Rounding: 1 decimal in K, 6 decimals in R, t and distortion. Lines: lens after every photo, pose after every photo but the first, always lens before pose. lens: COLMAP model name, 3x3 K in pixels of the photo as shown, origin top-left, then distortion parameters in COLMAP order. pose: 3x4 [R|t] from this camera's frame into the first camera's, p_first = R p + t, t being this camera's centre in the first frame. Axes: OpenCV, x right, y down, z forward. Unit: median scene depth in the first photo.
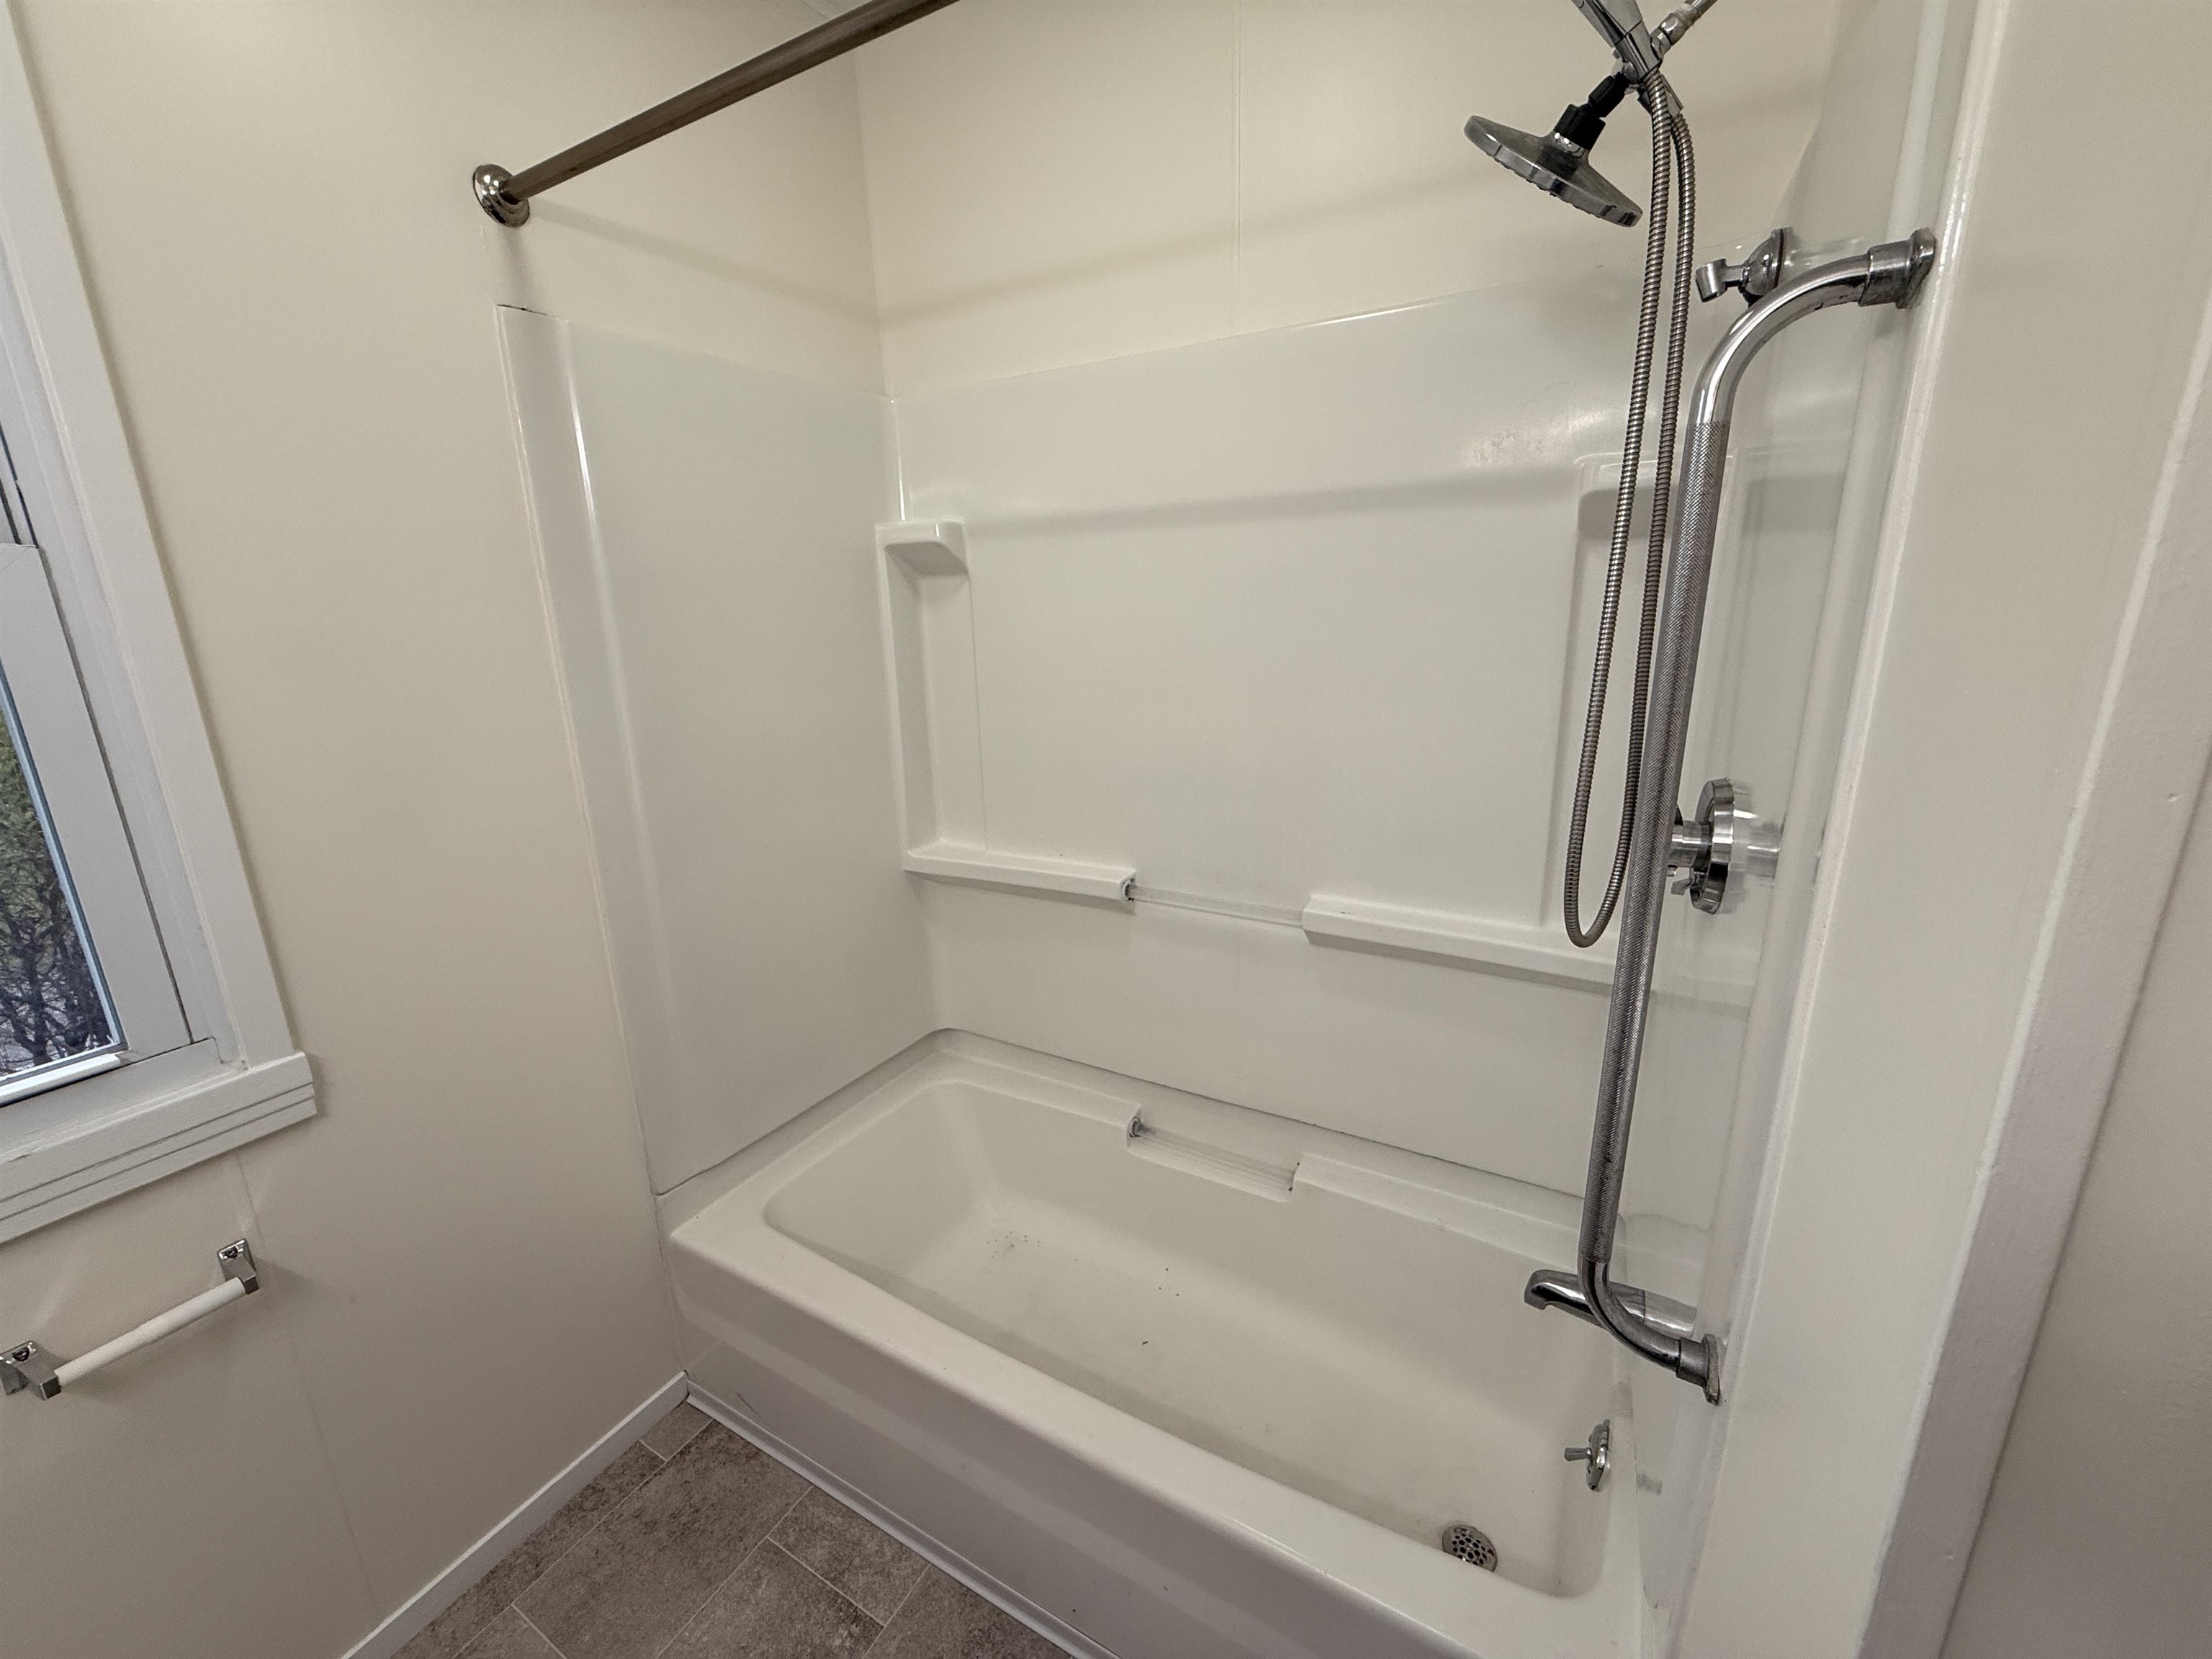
lens RADIAL K [[880.4, 0, 1093.5], [0, 880.4, 832.5], [0, 0, 1]] dist [-0.000139, 0.000114]
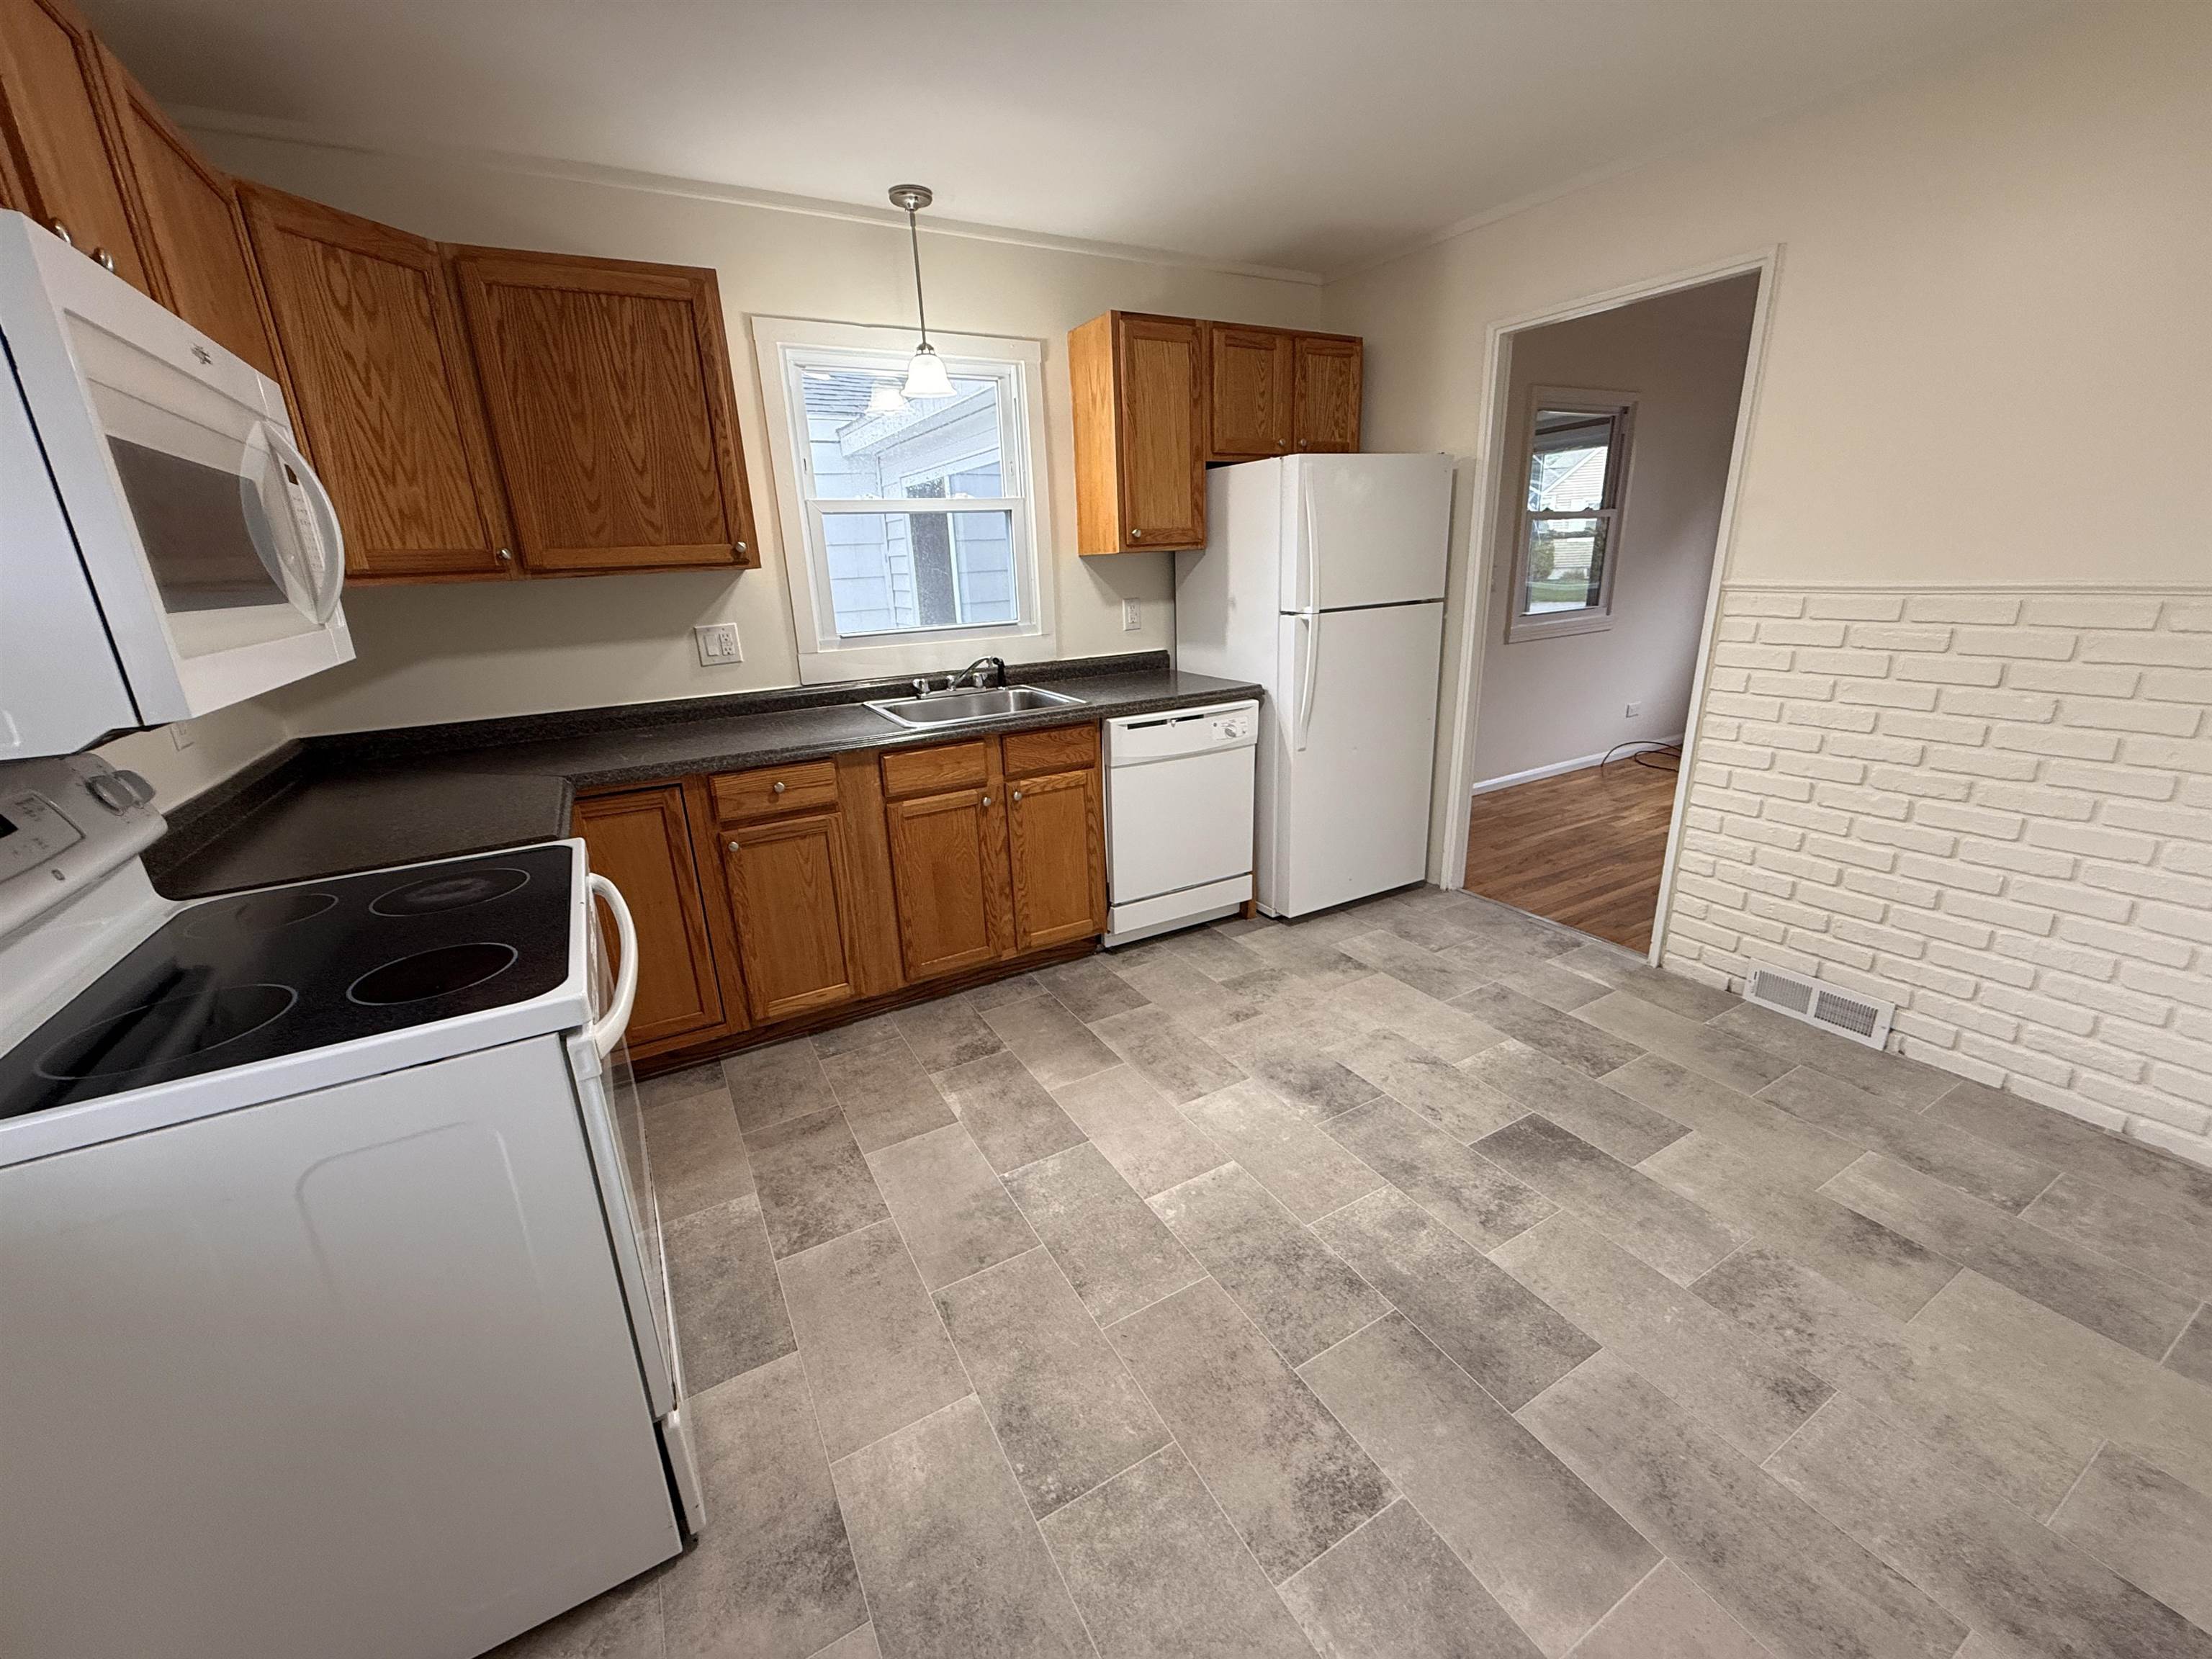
lens RADIAL K [[880.4, 0, 1103.8], [0, 880.4, 828.1], [0, 0, 1]] dist [-0.000139, 0.000114]
pose [[-0.498622, 0.307667, -0.810381, 0.322178], [-0.172591, 0.880933, 0.440646, -0.314998], [0.849464, 0.359581, -0.386152, 1.159228]]
